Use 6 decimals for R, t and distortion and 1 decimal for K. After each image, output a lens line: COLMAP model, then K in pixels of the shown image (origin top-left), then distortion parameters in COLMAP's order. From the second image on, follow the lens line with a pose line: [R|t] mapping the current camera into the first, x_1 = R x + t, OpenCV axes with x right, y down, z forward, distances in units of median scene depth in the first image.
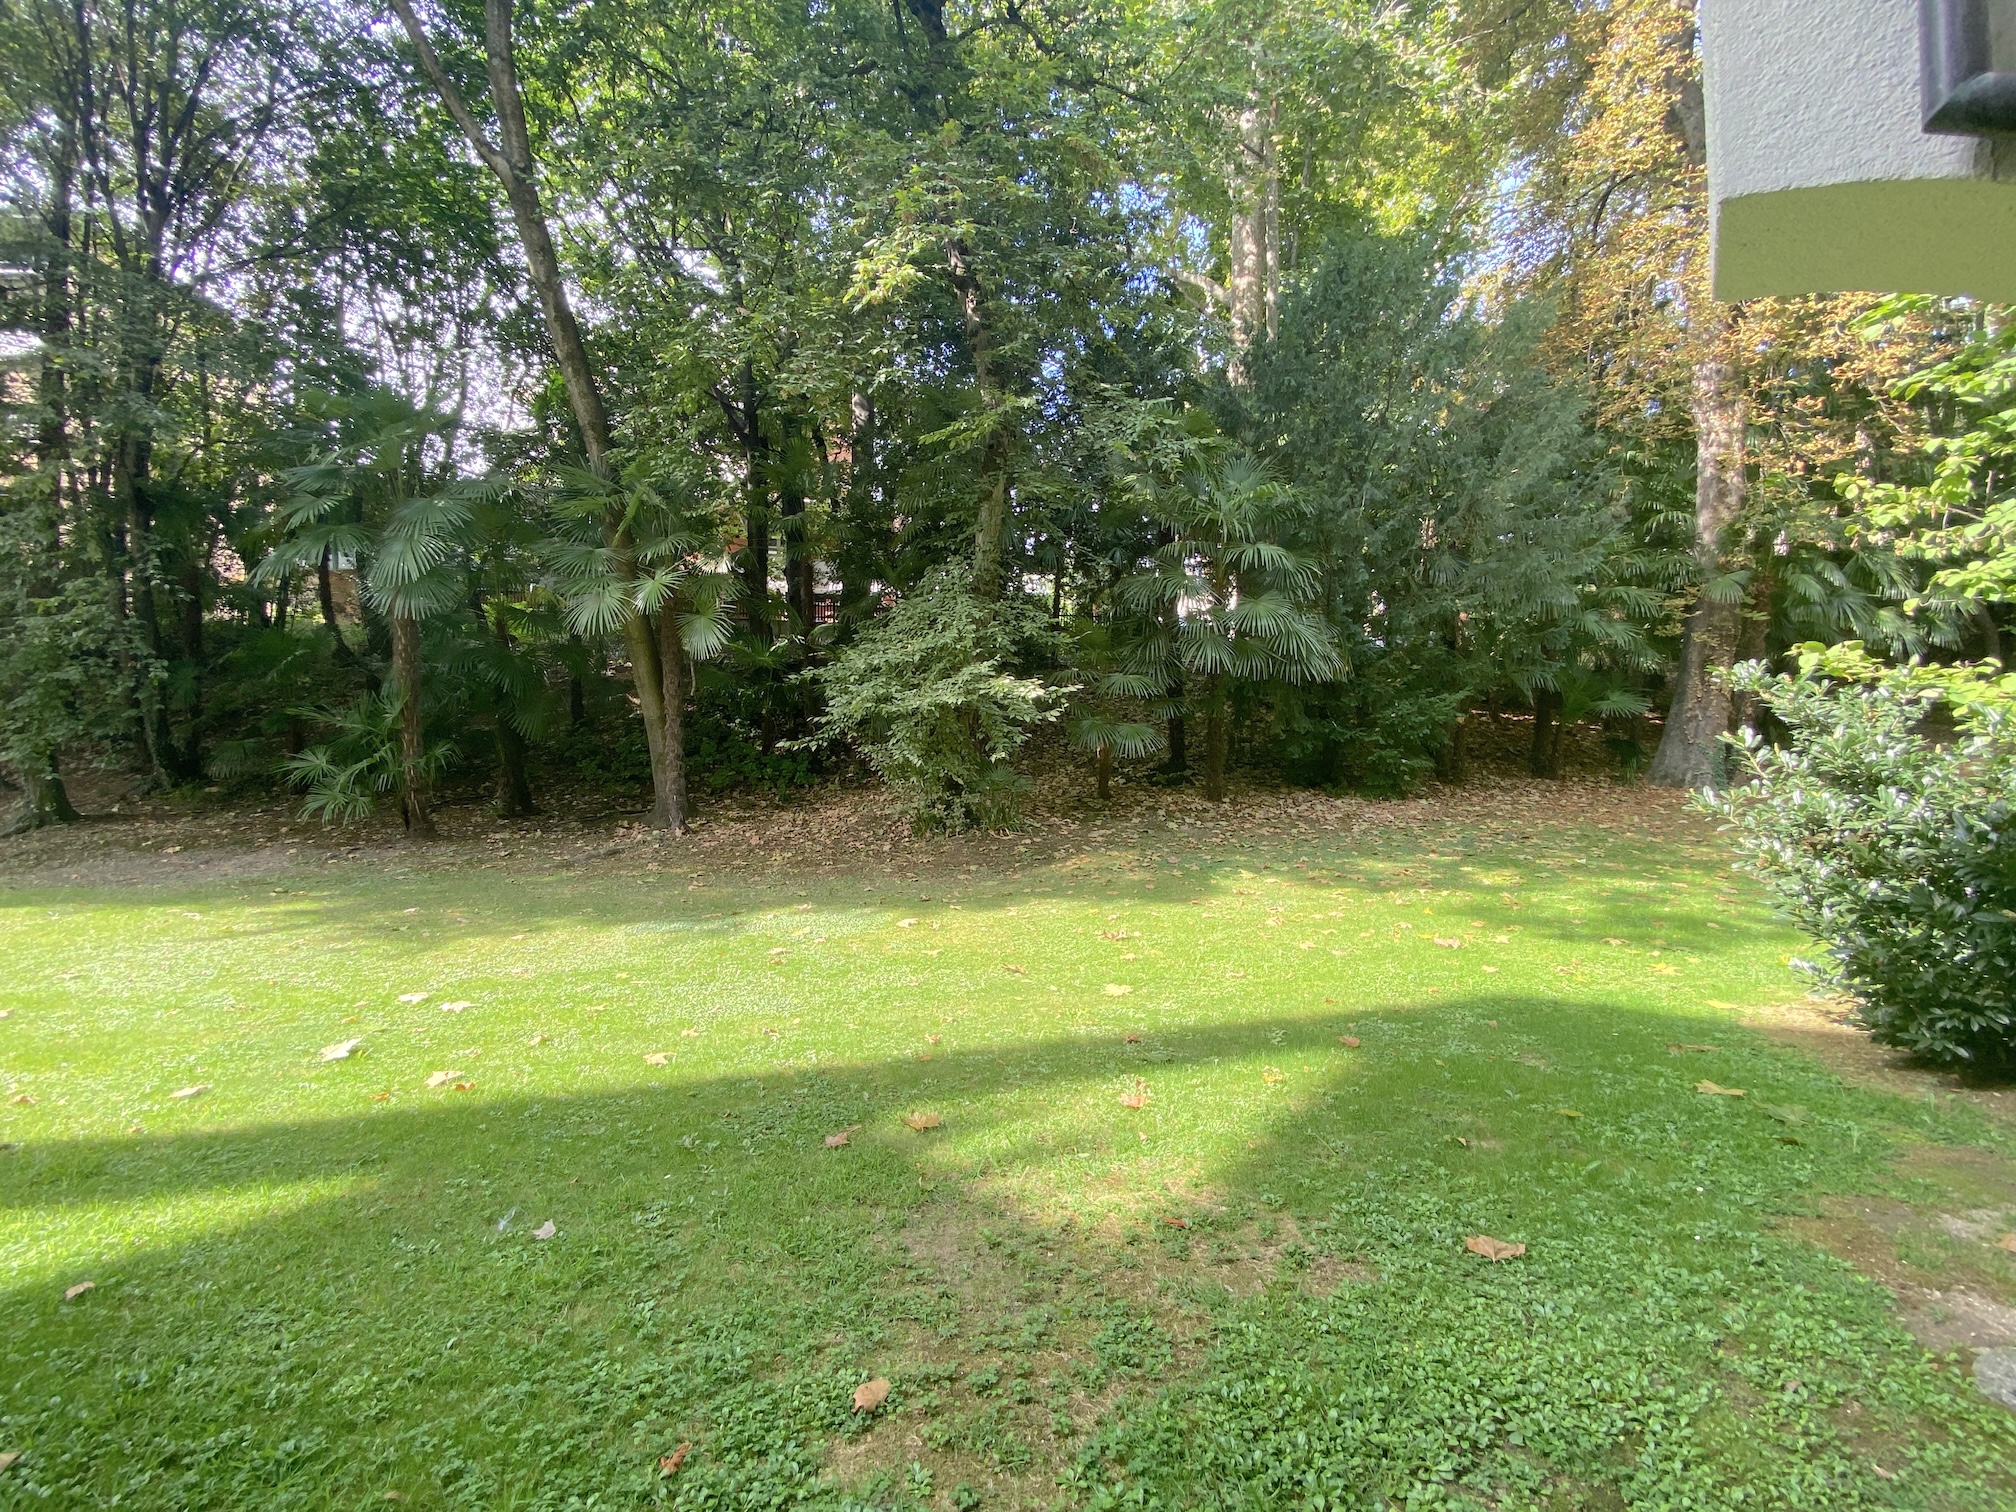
lens RADIAL K [[792.8, 0, 993.7], [0, 792.8, 761.3], [0, 0, 1]] dist [0.014595, -0.018805]
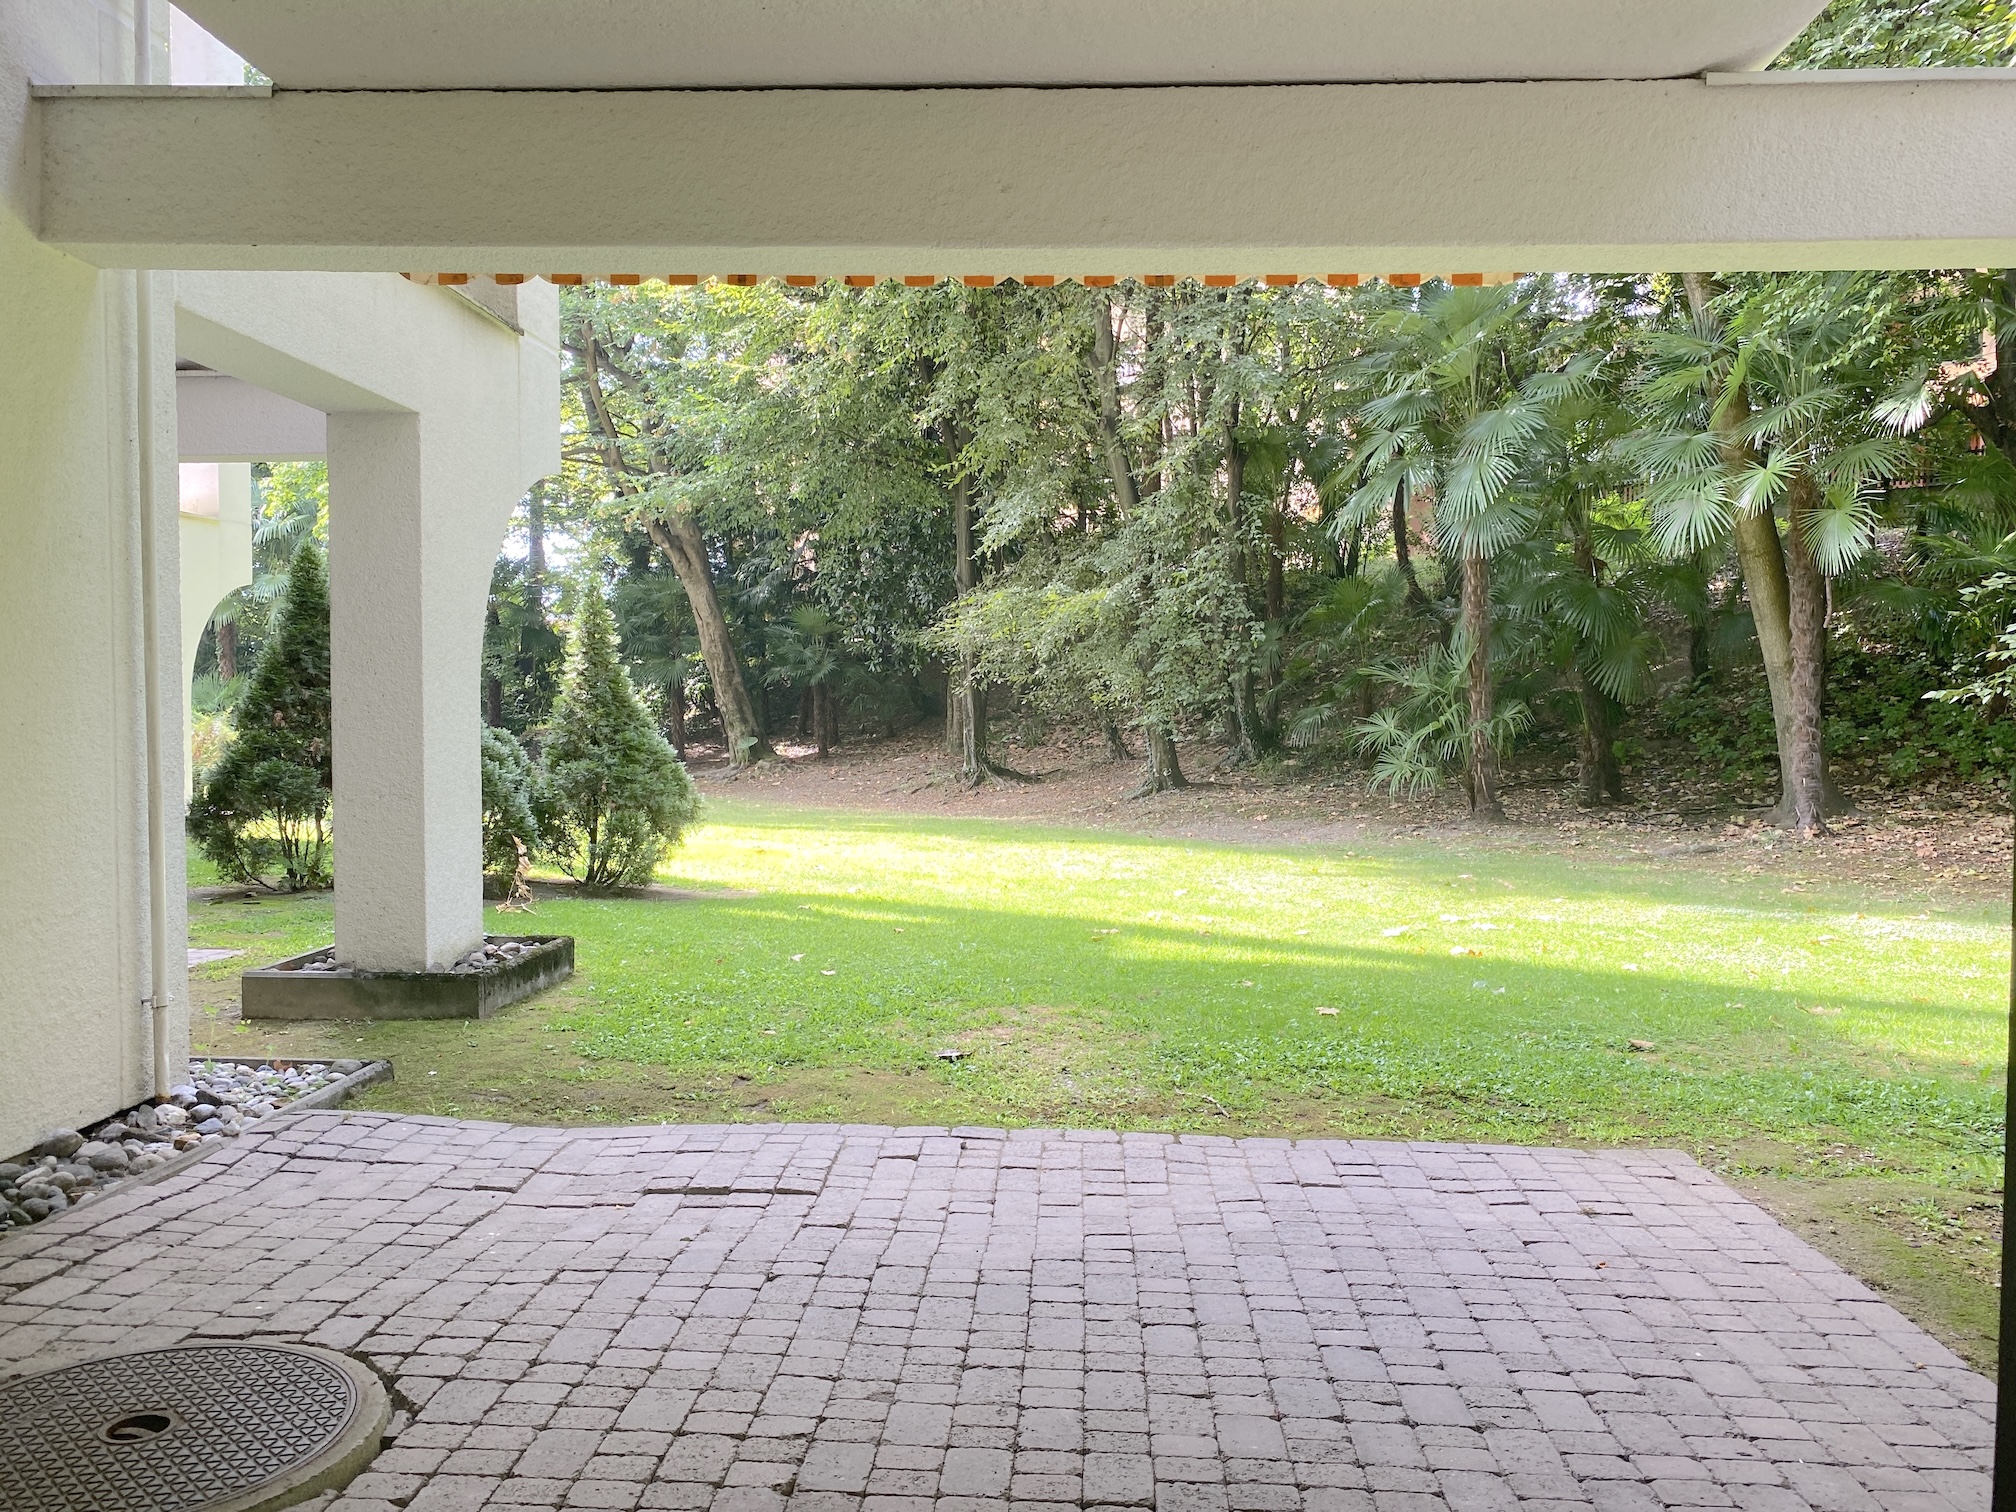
lens RADIAL K [[1519.9, 0, 990.5], [0, 1519.9, 767.6], [0, 0, 1]] dist [0.143771, -0.341497]
pose [[0.574128, 0.018502, -0.818557, 0.293712], [-0.018548, 0.999782, 0.009590, 0.038319], [0.818556, 0.009676, 0.574346, -0.342454]]
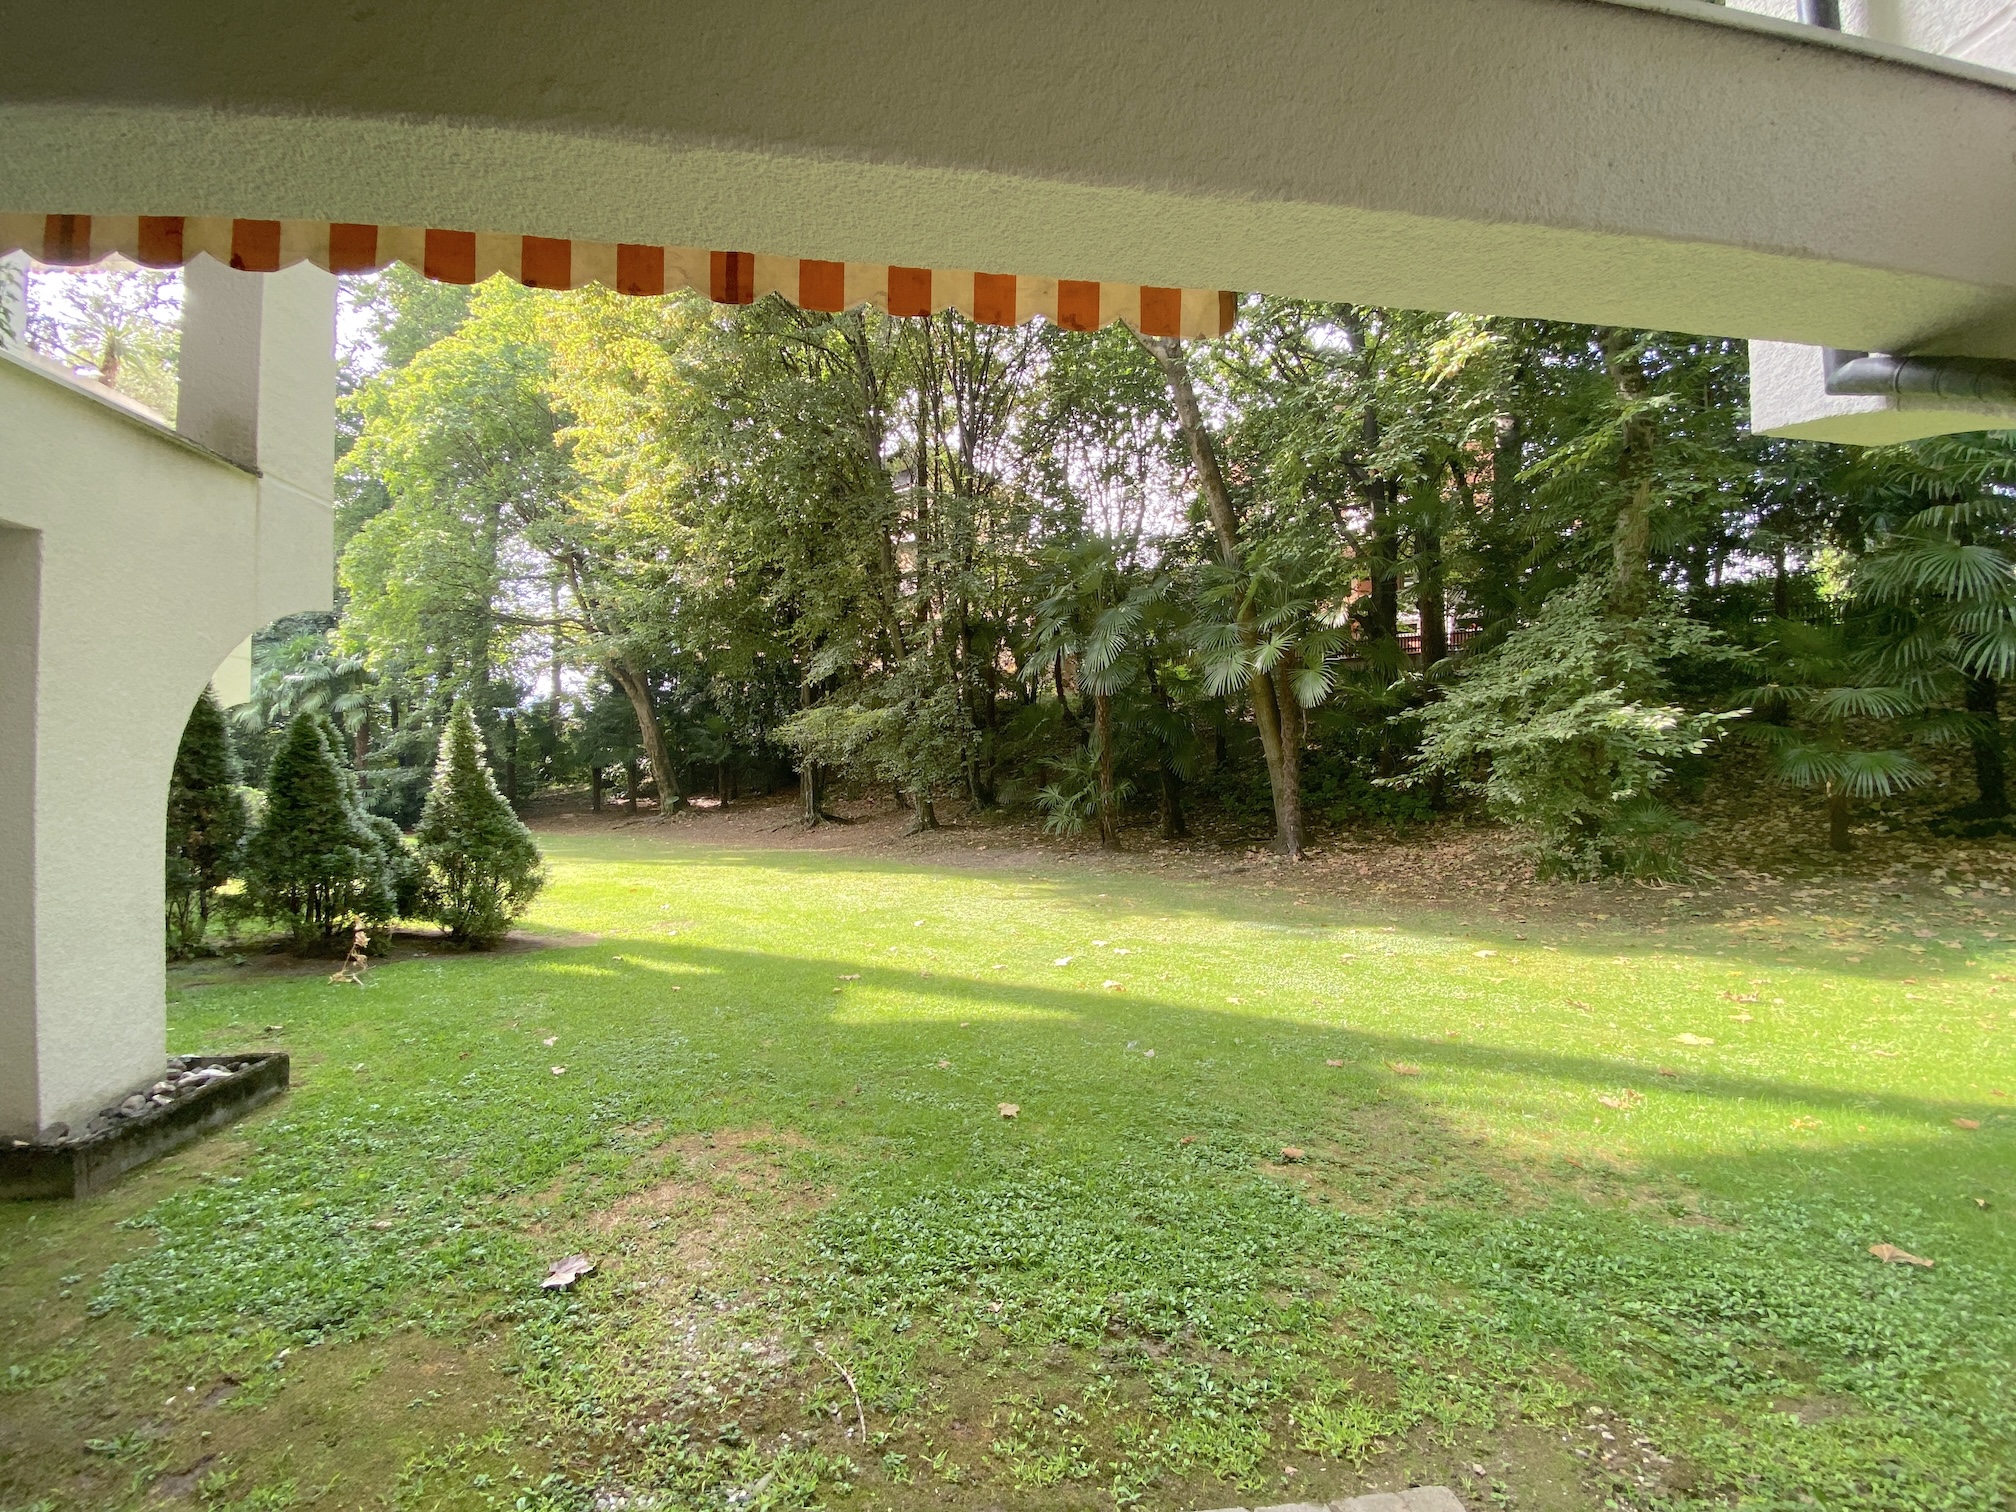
lens RADIAL K [[792.8, 0, 993.7], [0, 792.8, 761.3], [0, 0, 1]] dist [0.014595, -0.018805]
pose [[0.710474, -0.020745, -0.703417, 0.110550], [-0.010907, 0.999121, -0.040483, 0.001043], [0.703639, 0.036434, 0.709623, -0.131542]]
